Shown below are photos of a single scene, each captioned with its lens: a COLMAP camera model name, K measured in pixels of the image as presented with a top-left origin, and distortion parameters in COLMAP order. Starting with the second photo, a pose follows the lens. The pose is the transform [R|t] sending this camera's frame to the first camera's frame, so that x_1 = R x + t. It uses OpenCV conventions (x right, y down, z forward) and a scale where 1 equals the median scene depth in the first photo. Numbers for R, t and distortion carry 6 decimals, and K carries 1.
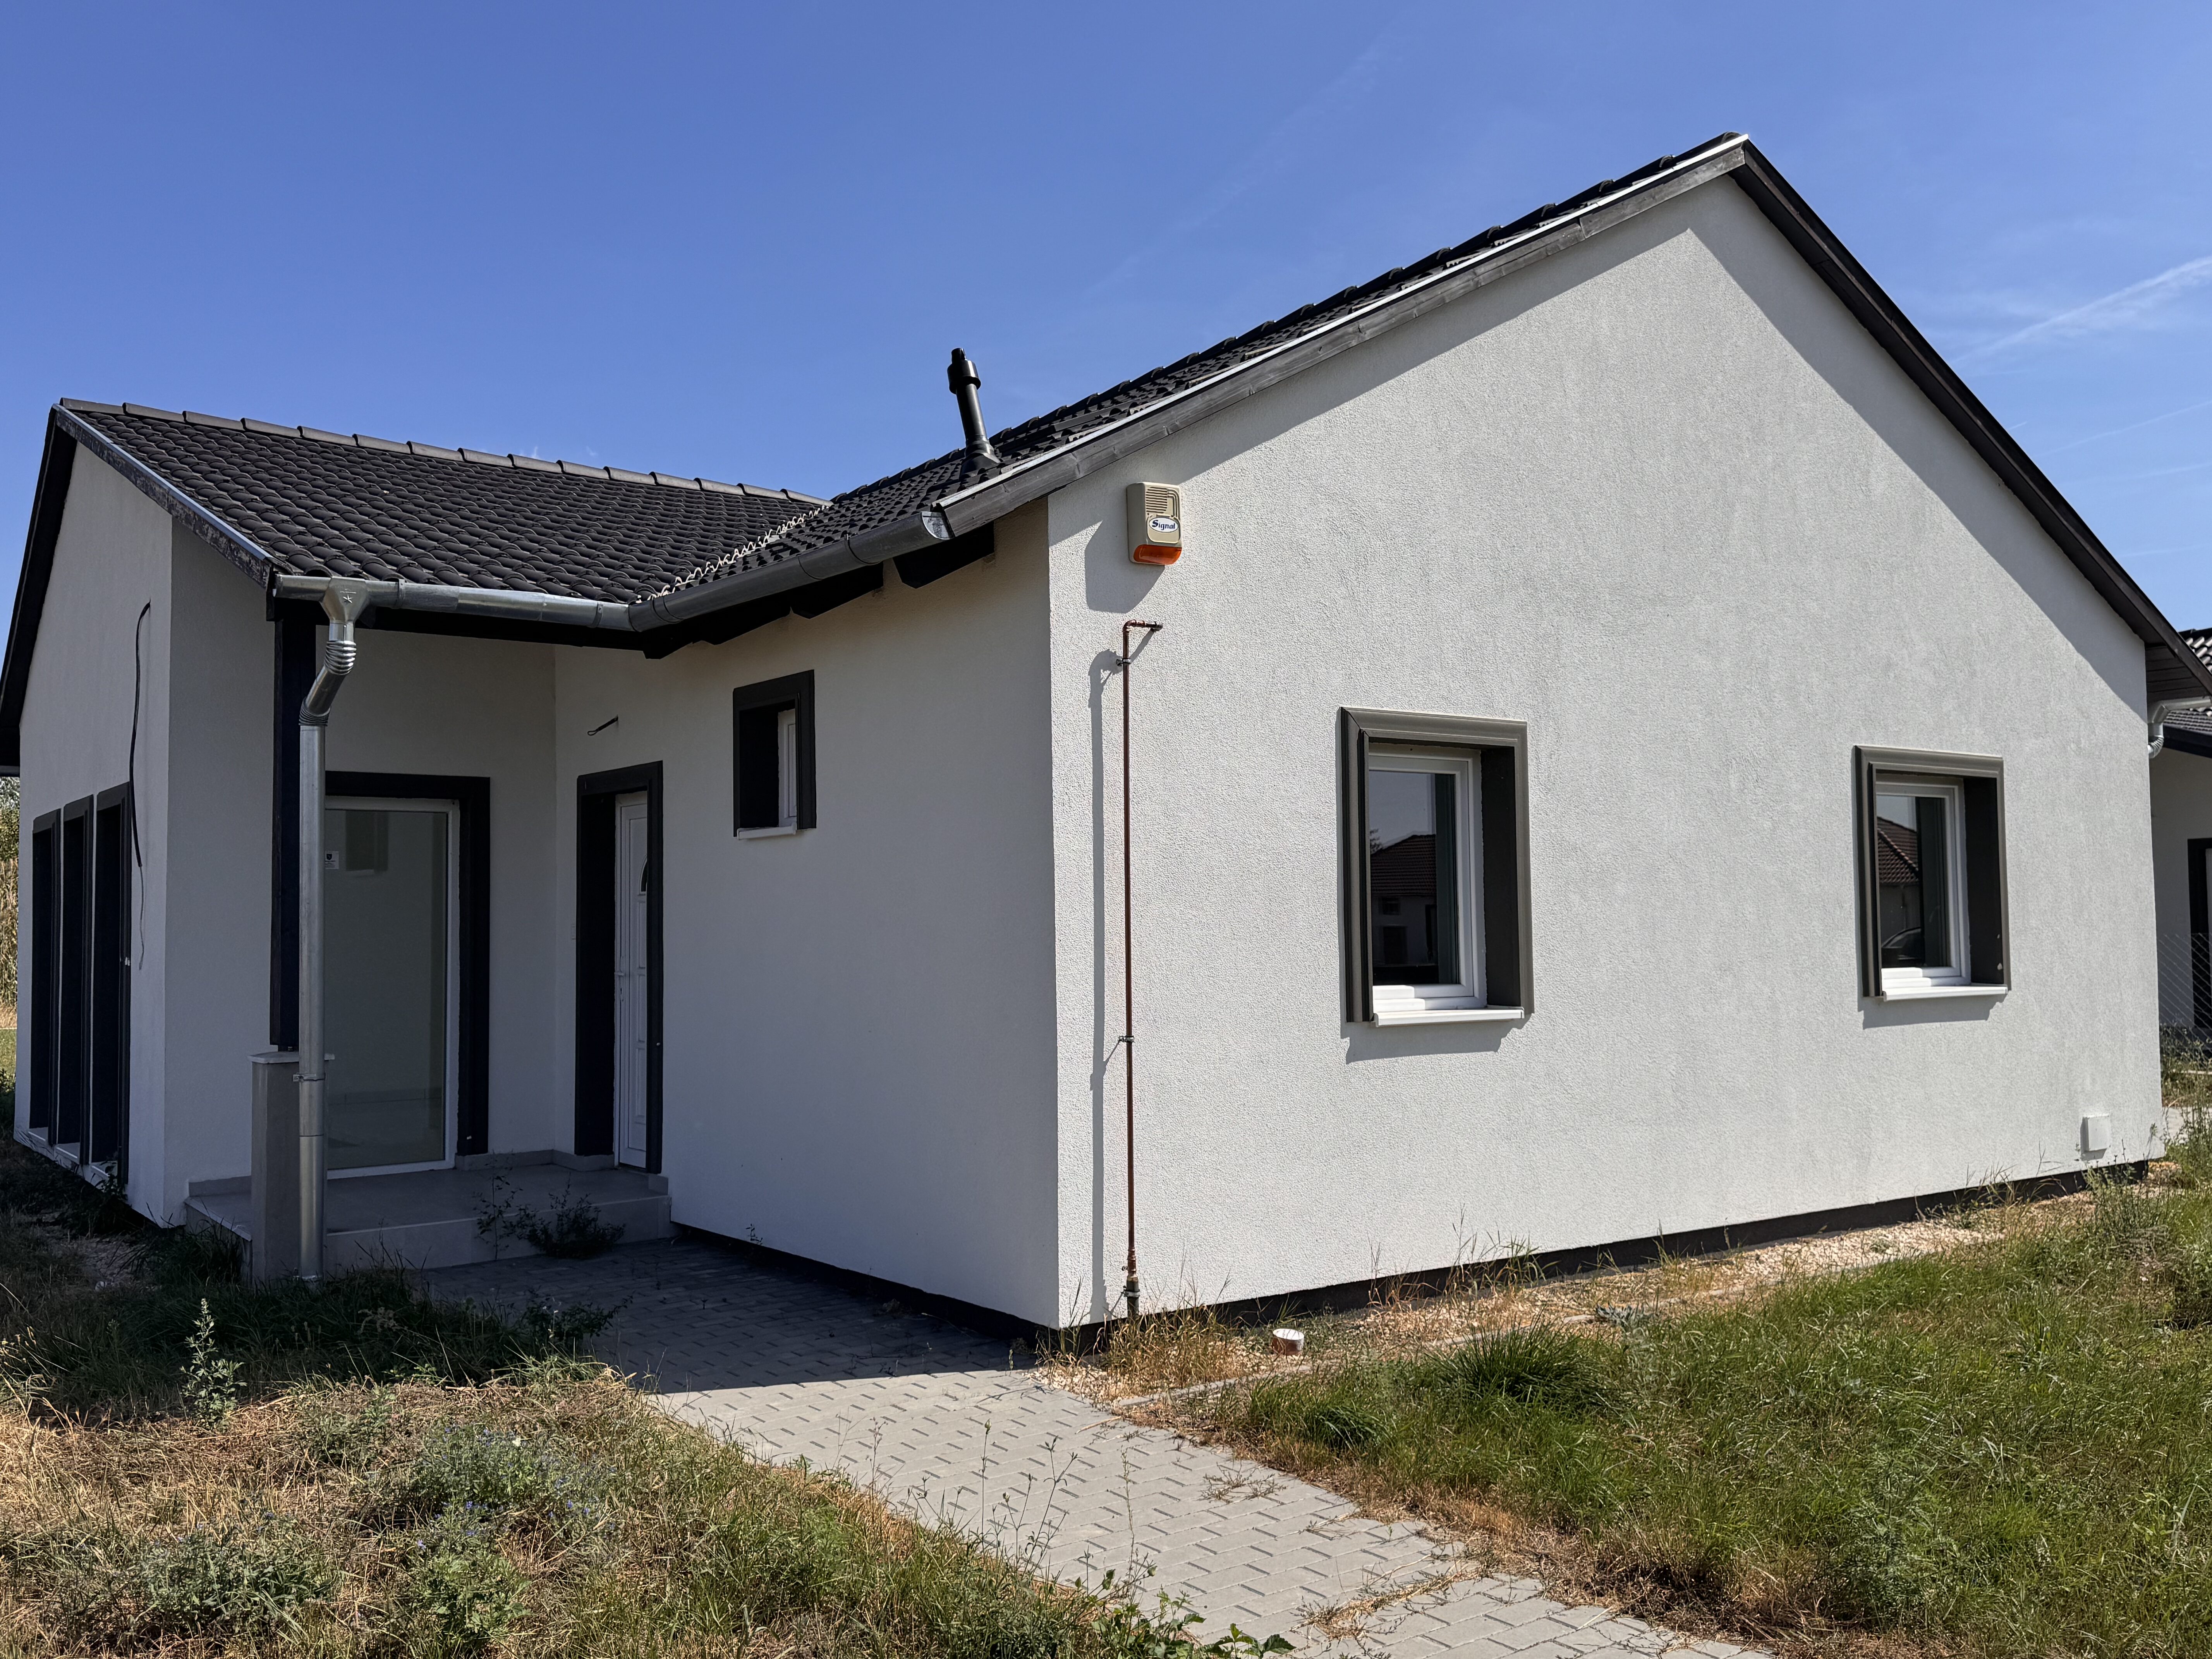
lens RADIAL K [[1929.5, 0, 1106.0], [0, 1929.5, 829.5], [0, 0, 1]] dist [0.042614, -0.013298]
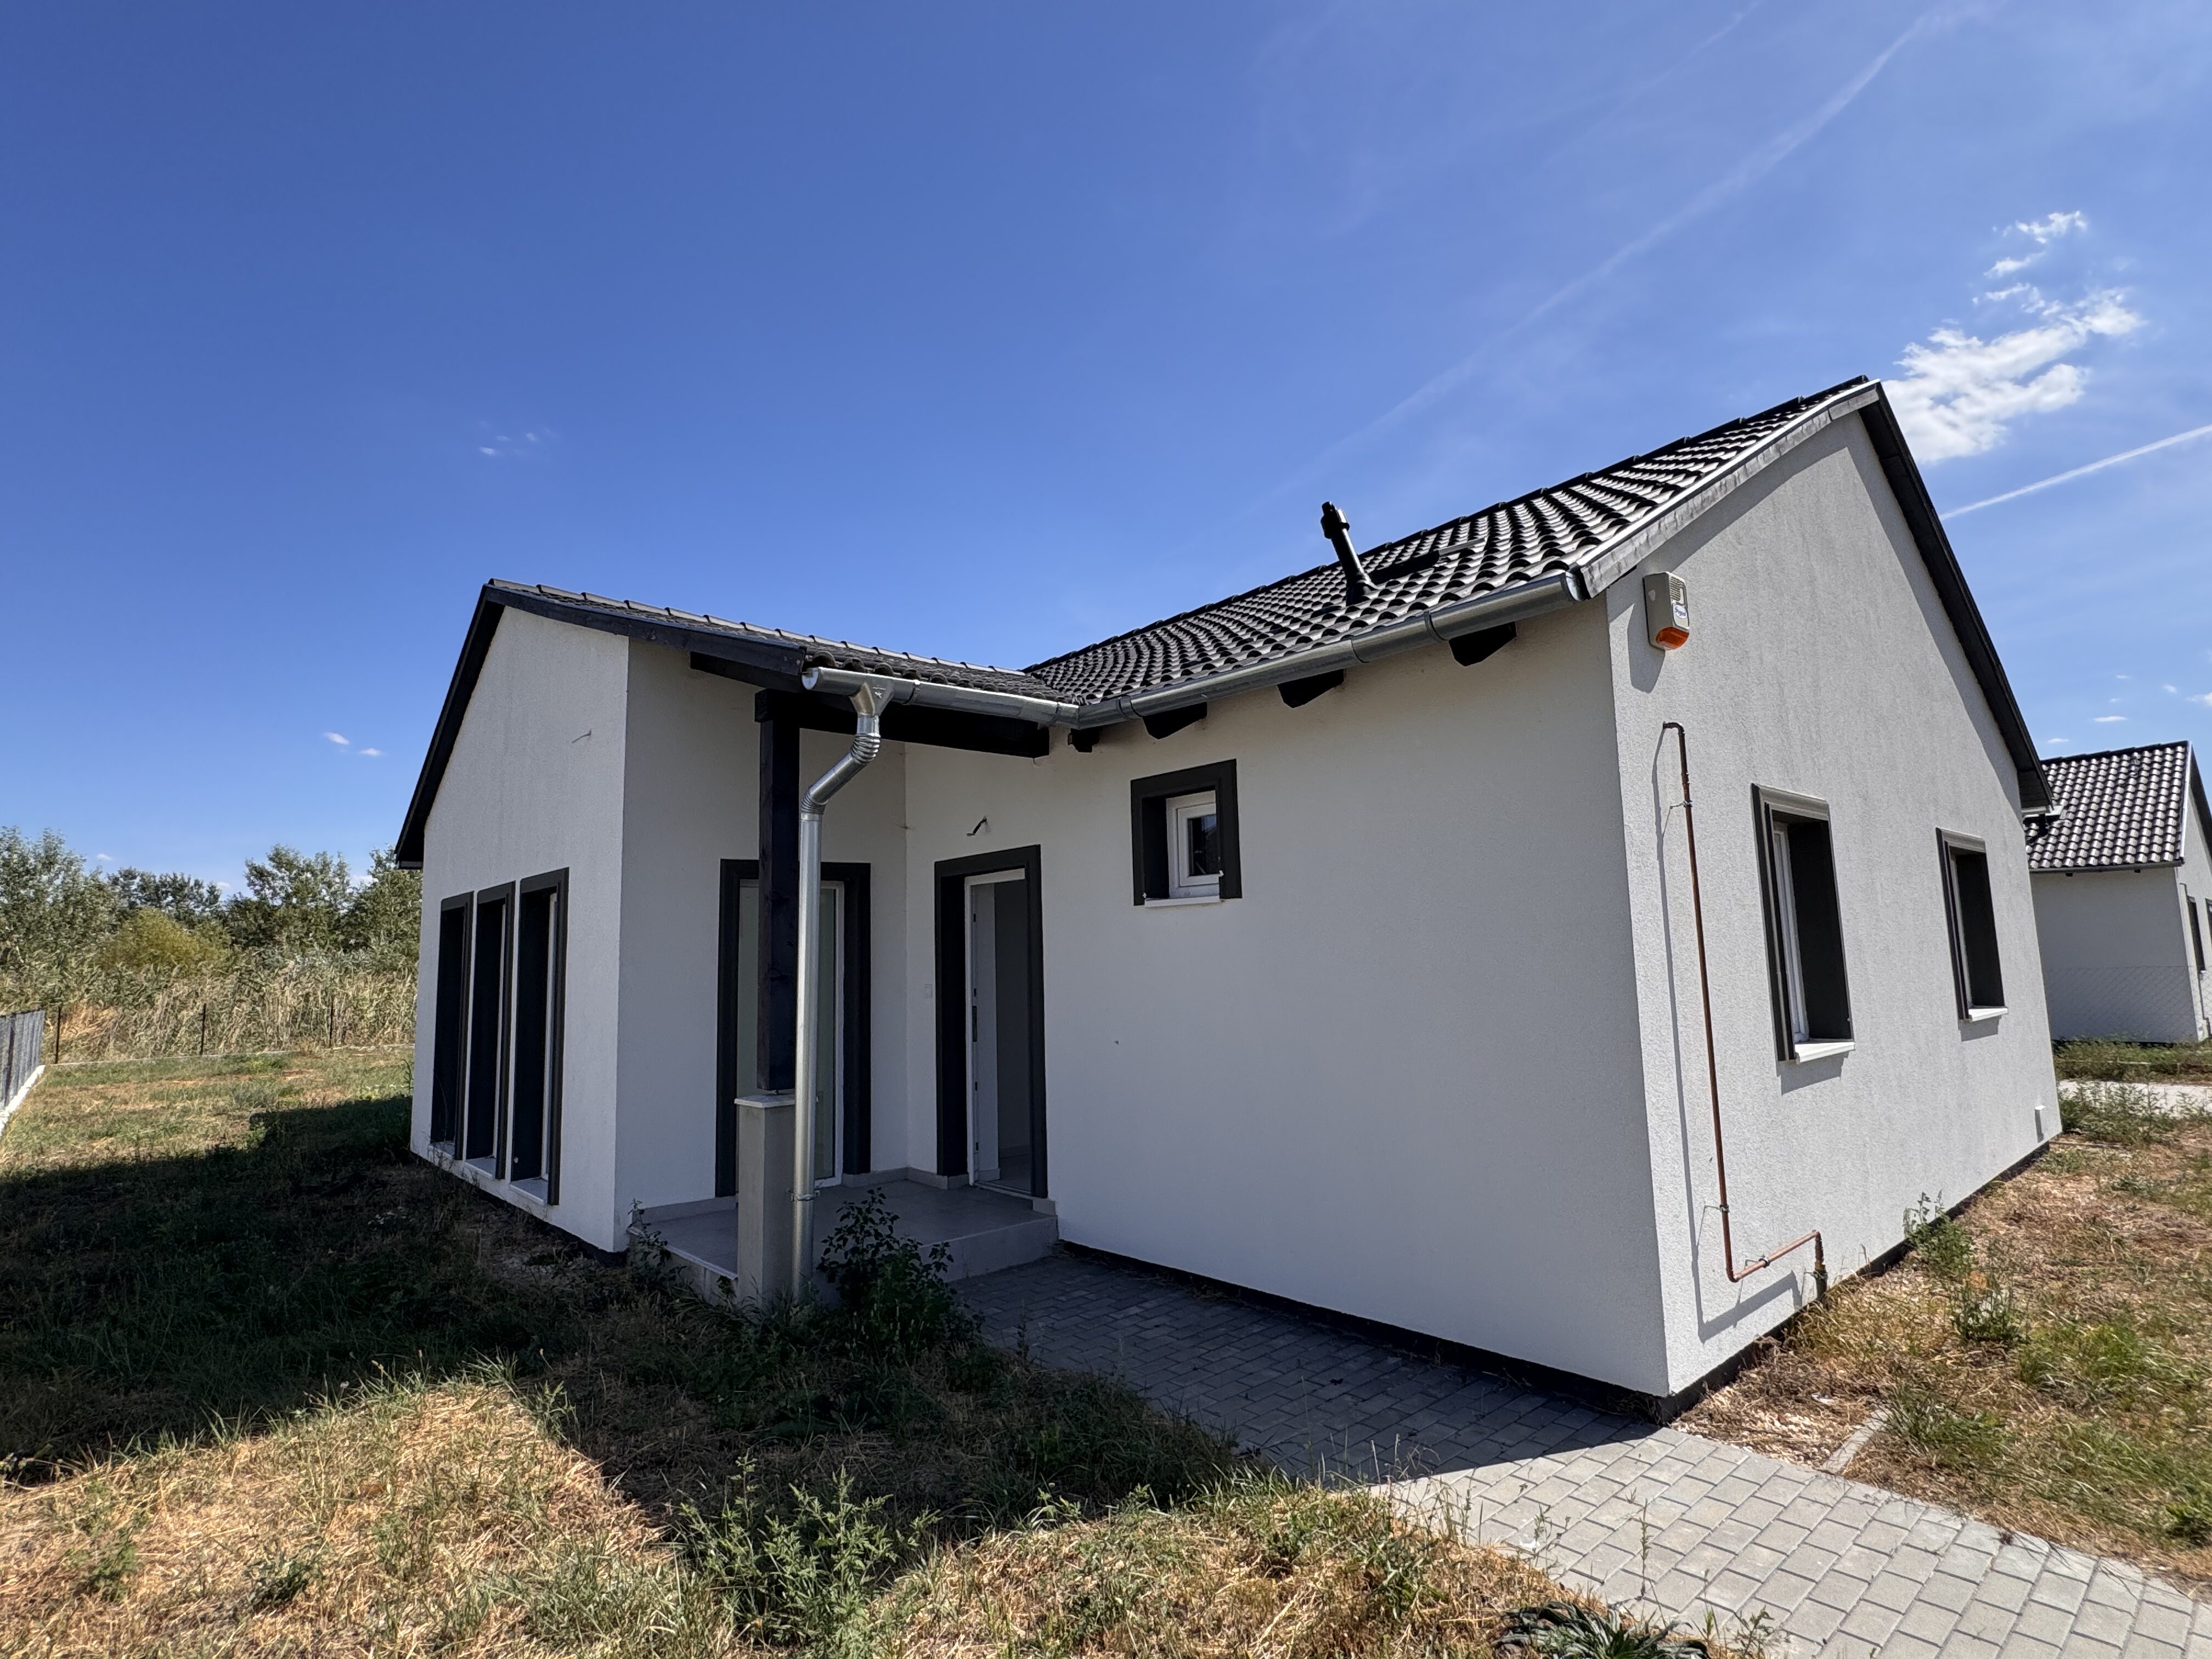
lens RADIAL K [[1071.9, 0, 1113.1], [0, 1071.9, 835.6], [0, 0, 1]] dist [-0.028978, -0.000020]
pose [[0.992842, 0.000166, 0.119436, -0.279799], [0.008736, 0.997220, -0.074004, 0.008863], [-0.119116, 0.074517, 0.990080, 0.356744]]
